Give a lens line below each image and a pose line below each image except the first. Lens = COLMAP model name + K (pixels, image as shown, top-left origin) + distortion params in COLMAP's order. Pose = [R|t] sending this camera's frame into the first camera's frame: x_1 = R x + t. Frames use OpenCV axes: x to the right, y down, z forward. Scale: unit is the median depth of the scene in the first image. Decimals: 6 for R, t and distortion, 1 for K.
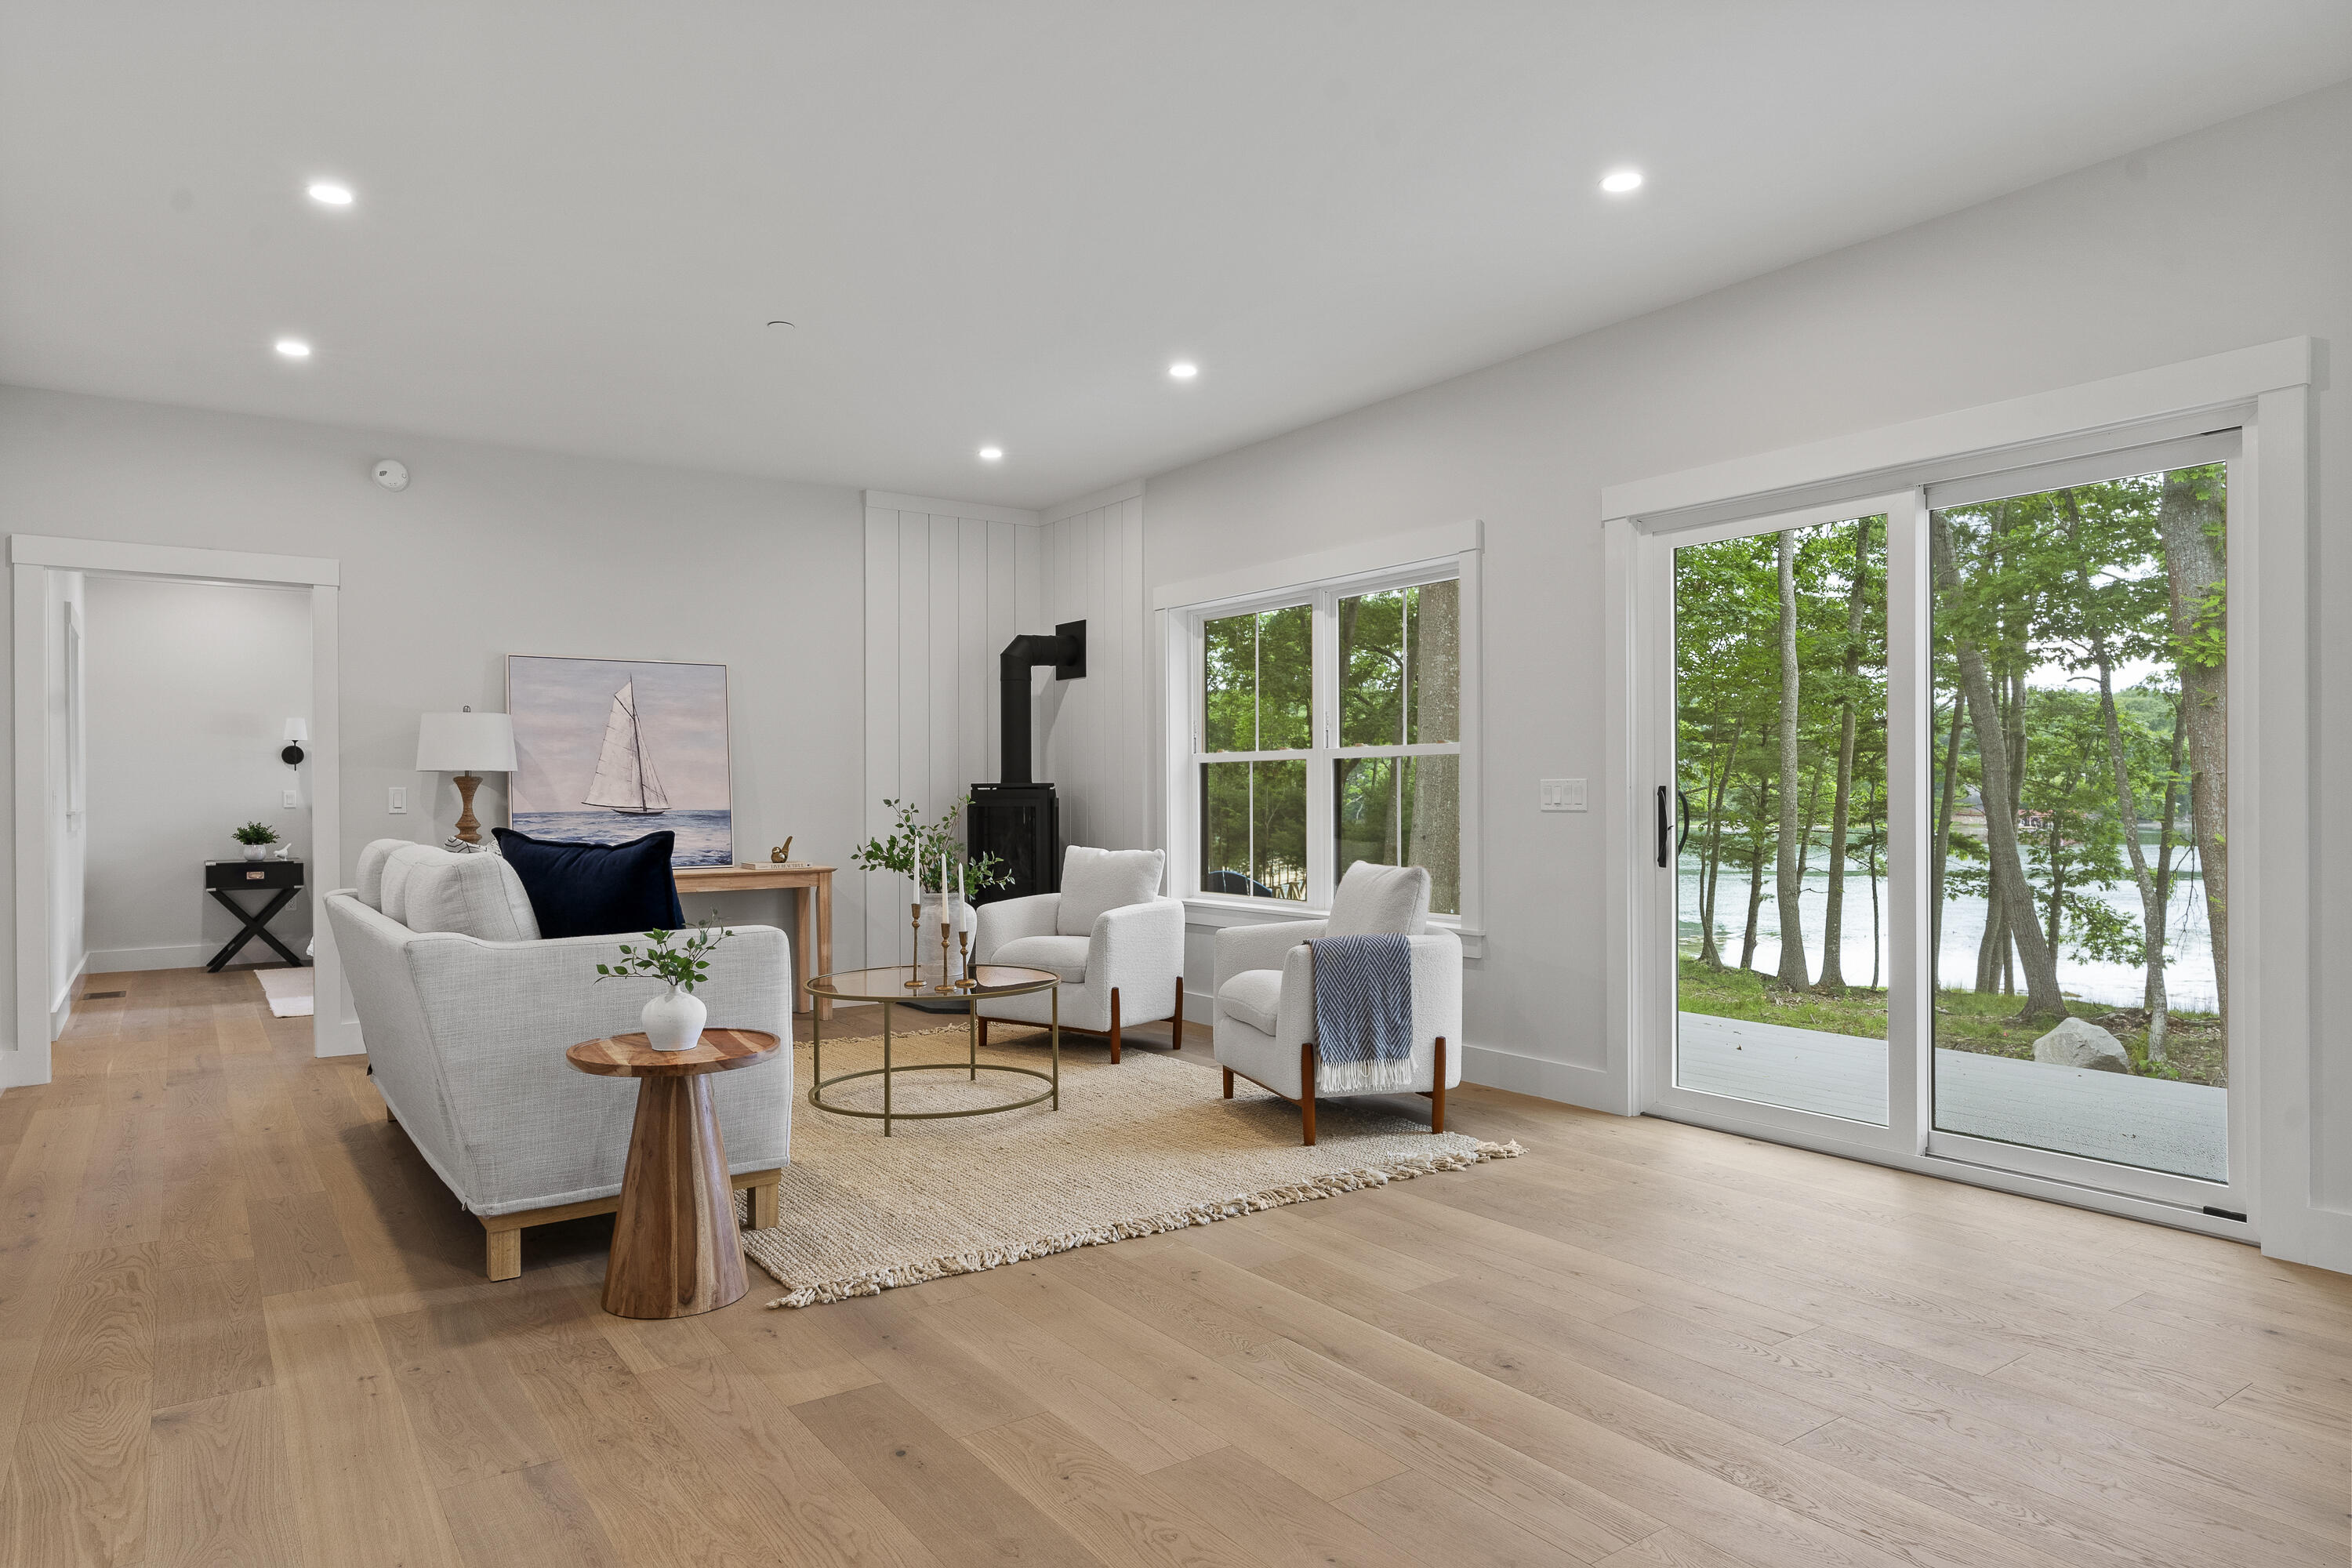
lens RADIAL K [[1402.1, 0, 1174.7], [0, 1402.1, 798.3], [0, 0, 1]] dist [-0.004077, 0.000822]
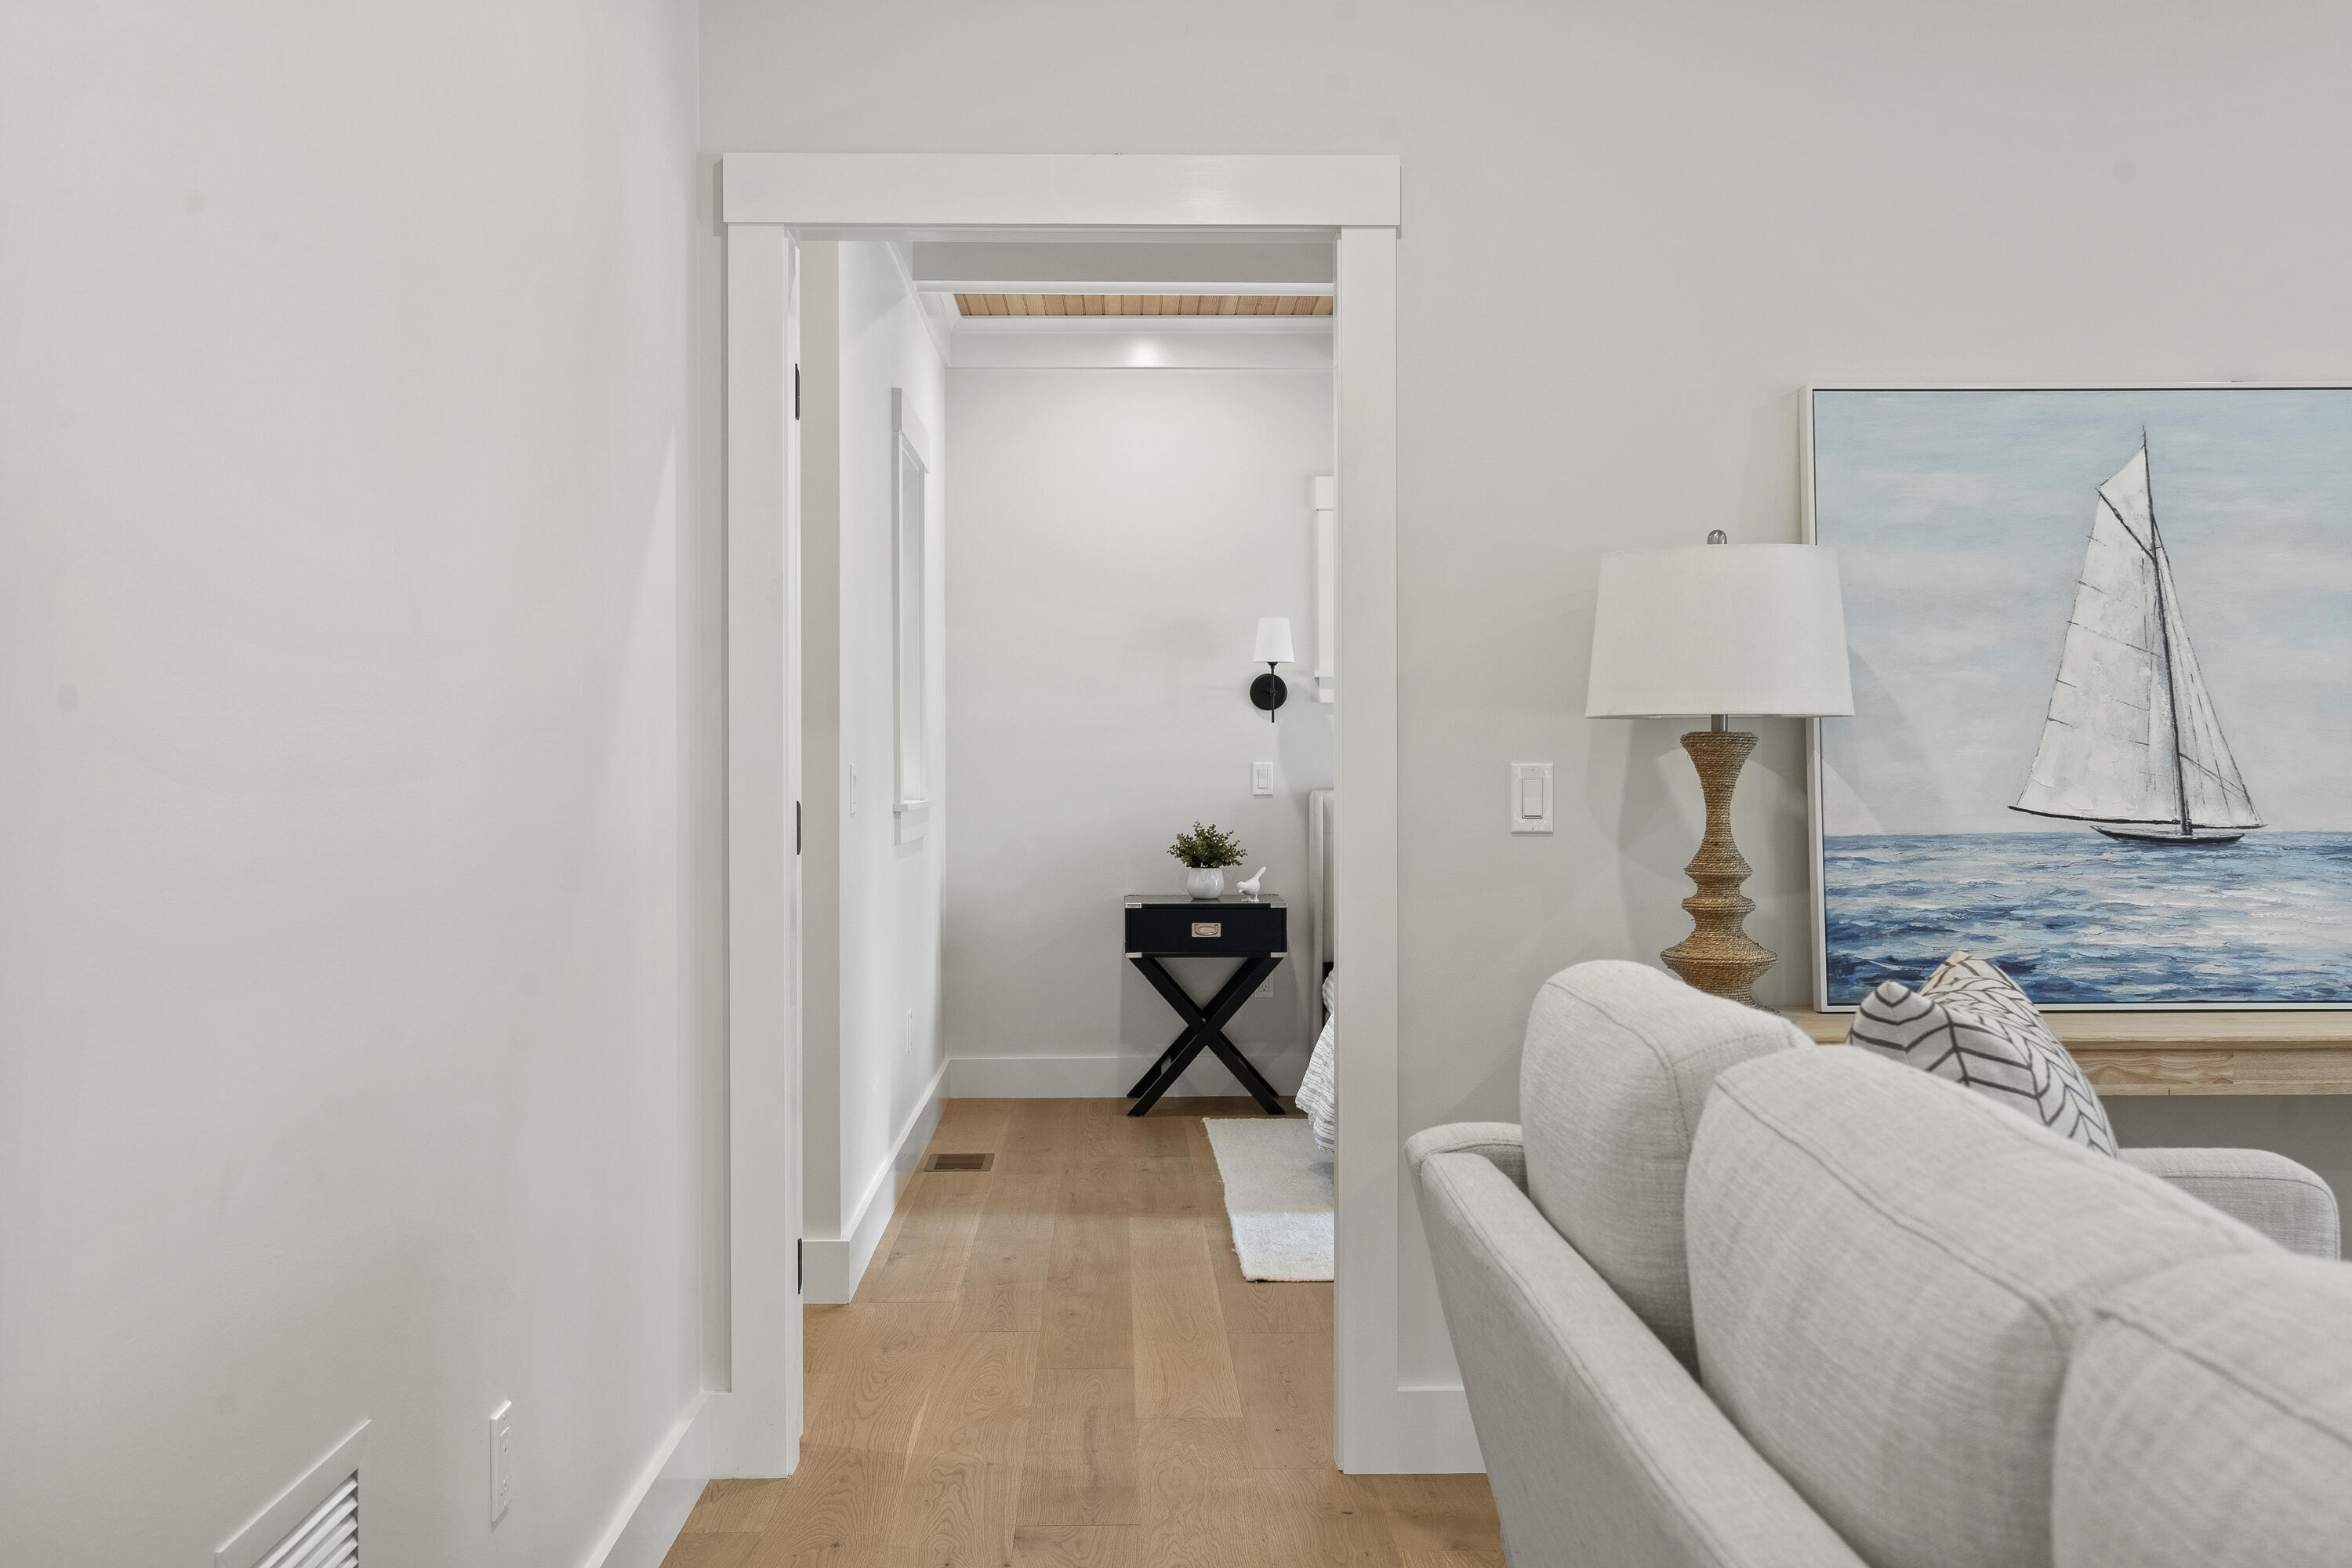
lens RADIAL K [[2315.2, 0, 1176.0], [0, 2315.2, 784.0], [0, 0, 1]] dist [0.018909, 0.007586]
pose [[0.829631, 0.007856, -0.558257, -0.269301], [-0.003650, 0.999956, 0.008647, -0.006547], [0.558301, -0.005136, 0.829623, 0.406271]]
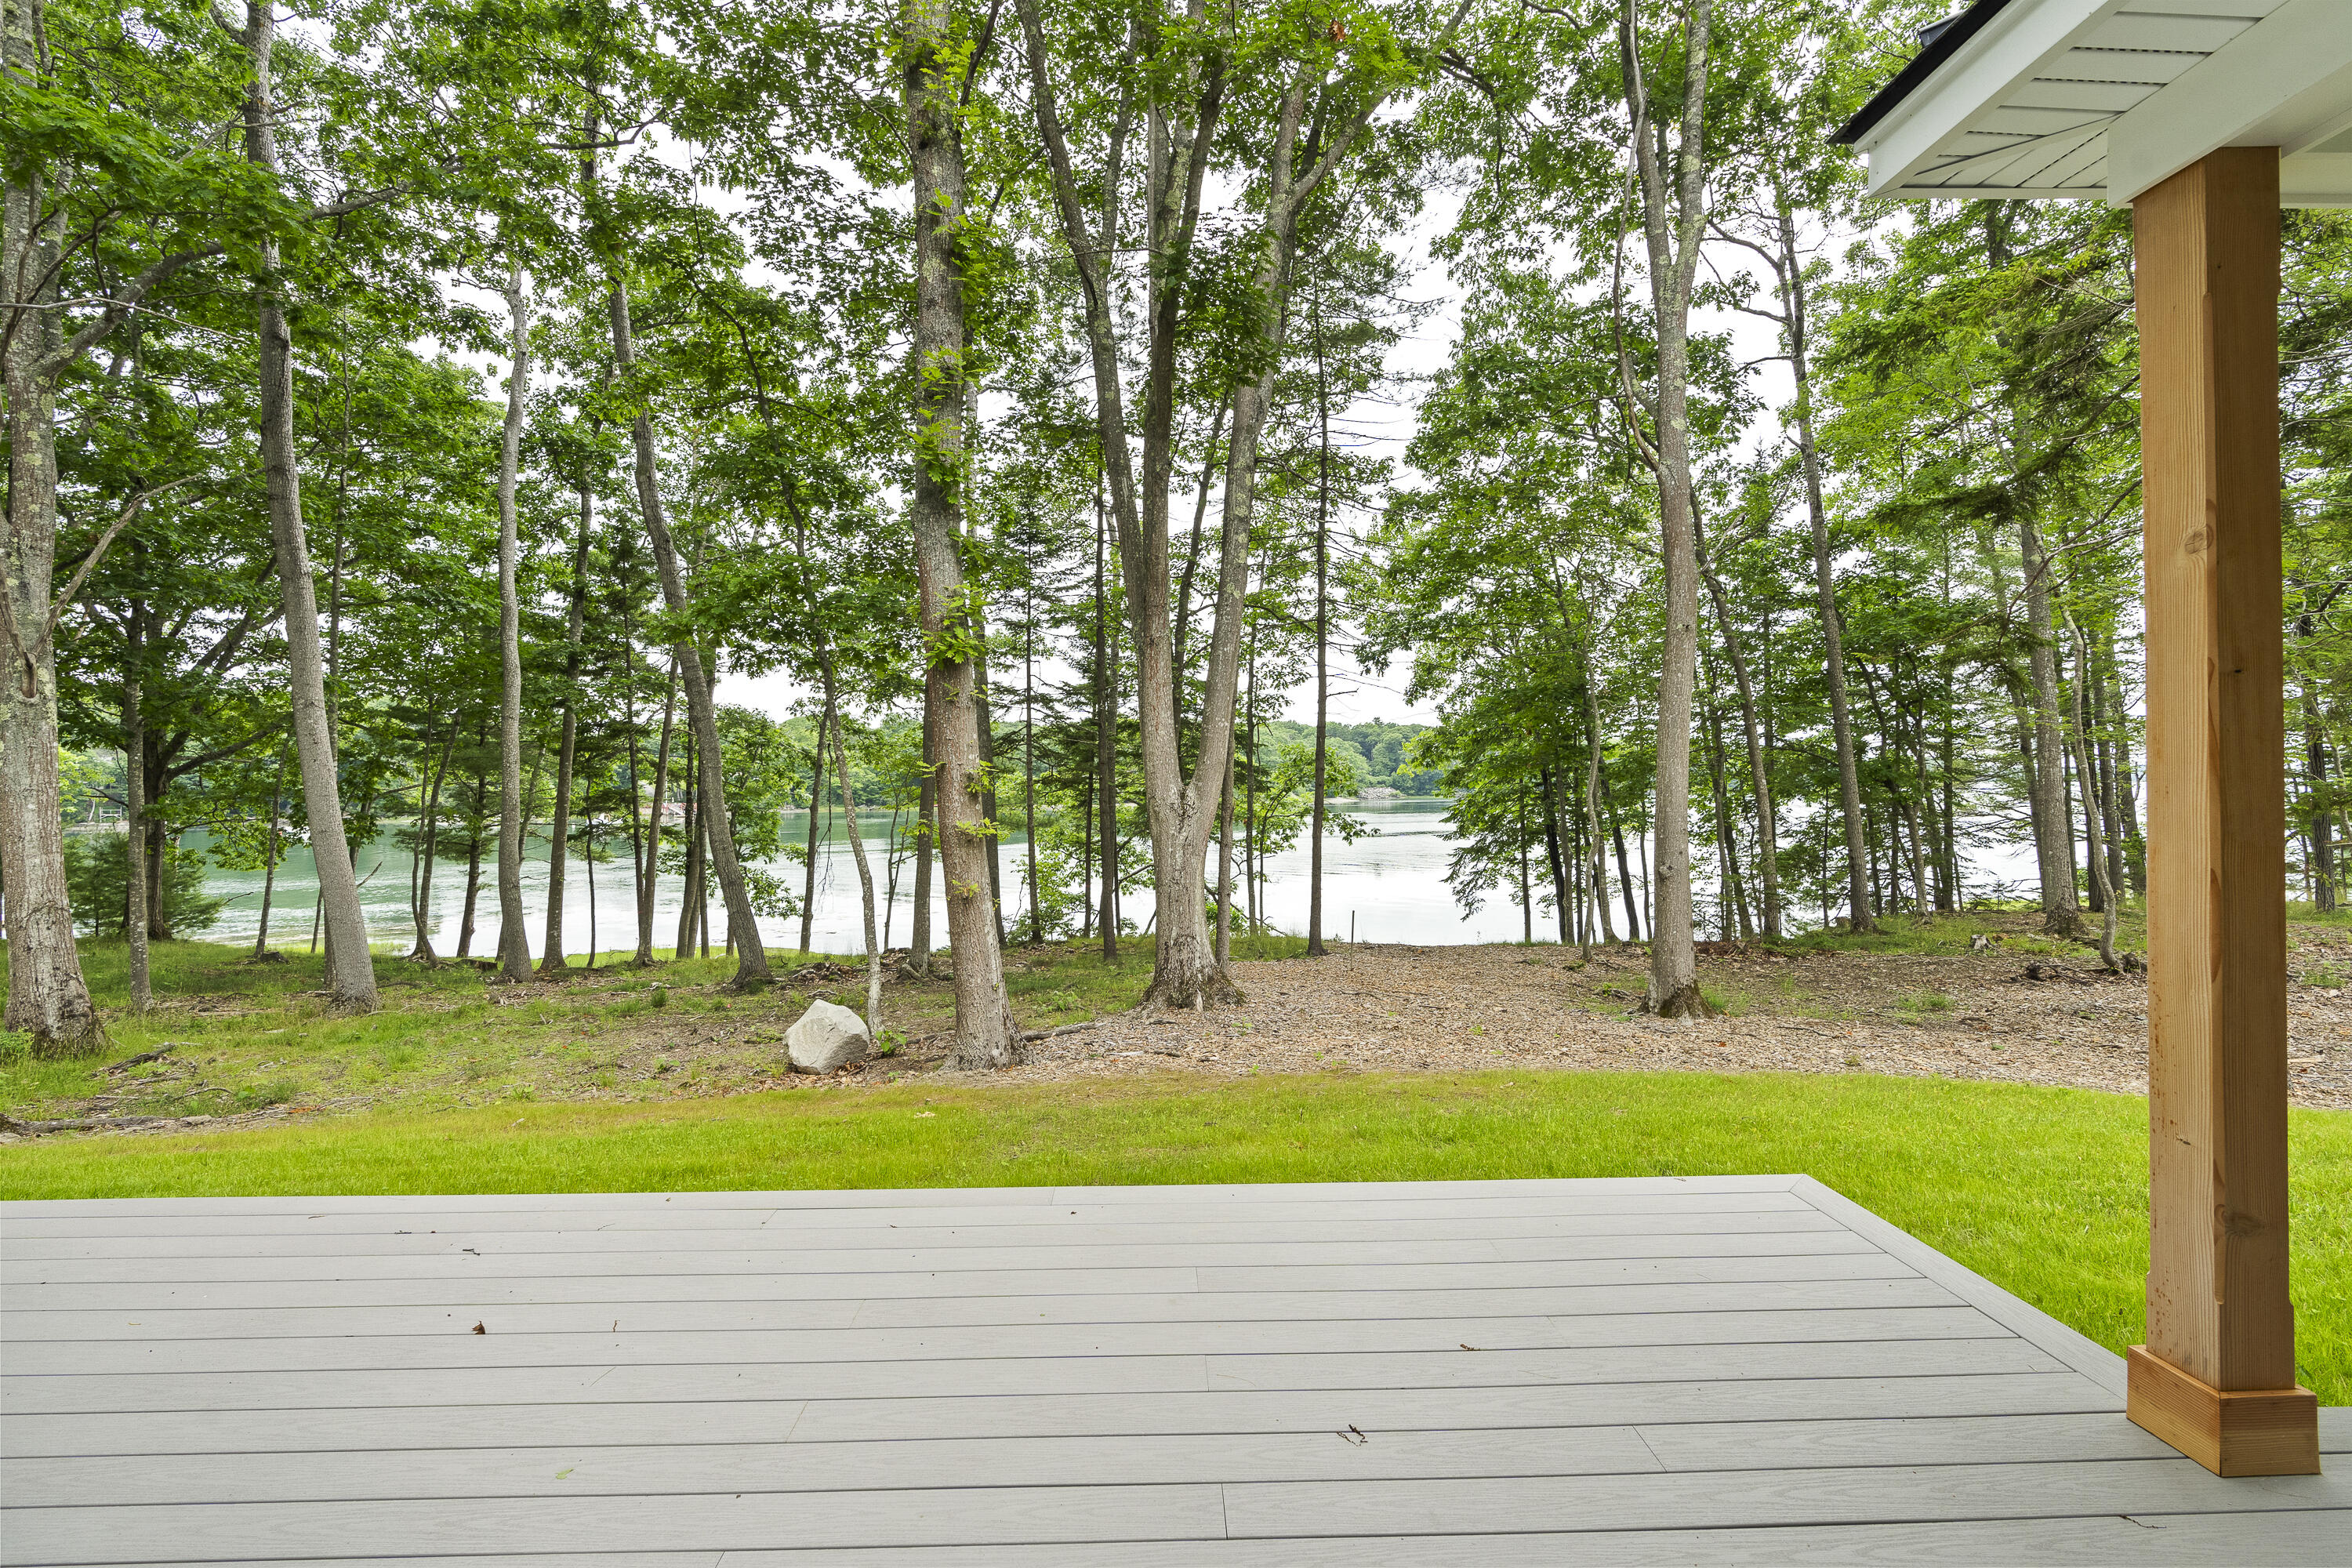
lens RADIAL K [[1065.2, 0, 1172.4], [0, 1065.2, 778.8], [0, 0, 1]] dist [-0.003885, 0.000908]
pose [[0.559857, 0.005088, 0.828573, 0.255866], [0.007715, 0.999906, -0.011354, 0.005879], [-0.828553, 0.012749, 0.559765, 0.647317]]
